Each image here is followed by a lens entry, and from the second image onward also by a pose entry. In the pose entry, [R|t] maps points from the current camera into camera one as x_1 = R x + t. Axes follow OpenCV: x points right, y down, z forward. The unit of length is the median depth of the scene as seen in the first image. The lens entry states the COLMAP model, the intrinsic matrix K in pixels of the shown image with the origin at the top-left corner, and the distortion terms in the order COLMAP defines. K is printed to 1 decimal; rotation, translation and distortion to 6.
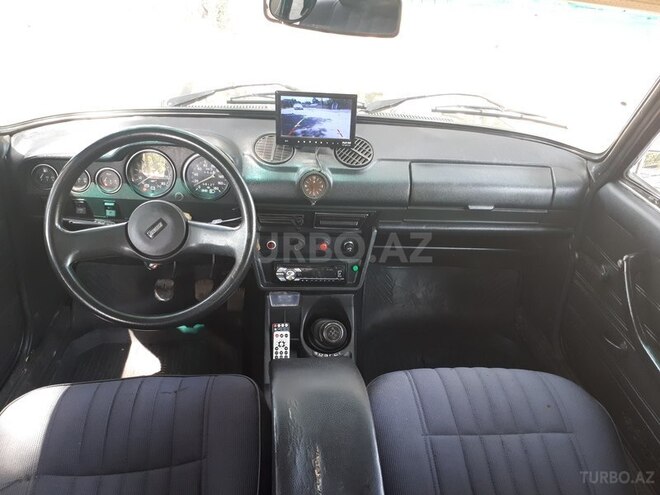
lens RADIAL K [[534.1, 0, 331.0], [0, 534.1, 249.0], [0, 0, 1]] dist [0.019903, -0.020000]
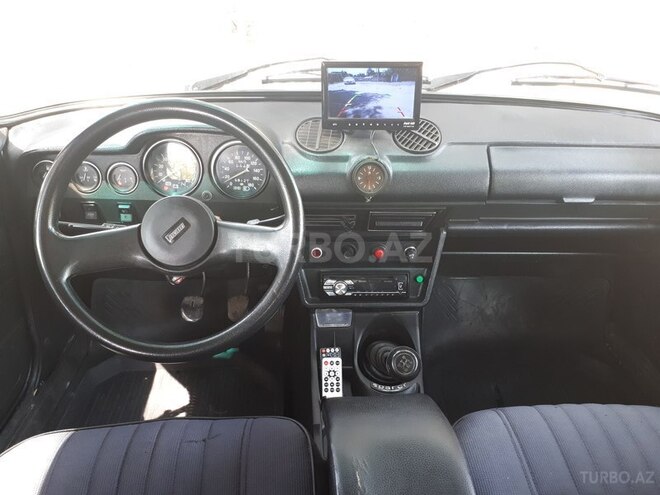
lens RADIAL K [[534.1, 0, 328.1], [0, 534.1, 245.7], [0, 0, 1]] dist [0.019903, -0.020000]
pose [[0.997786, -0.021991, -0.062767, -0.046089], [0.019787, 0.999173, -0.035534, 0.012130], [0.063497, 0.034213, 0.997395, 0.188276]]
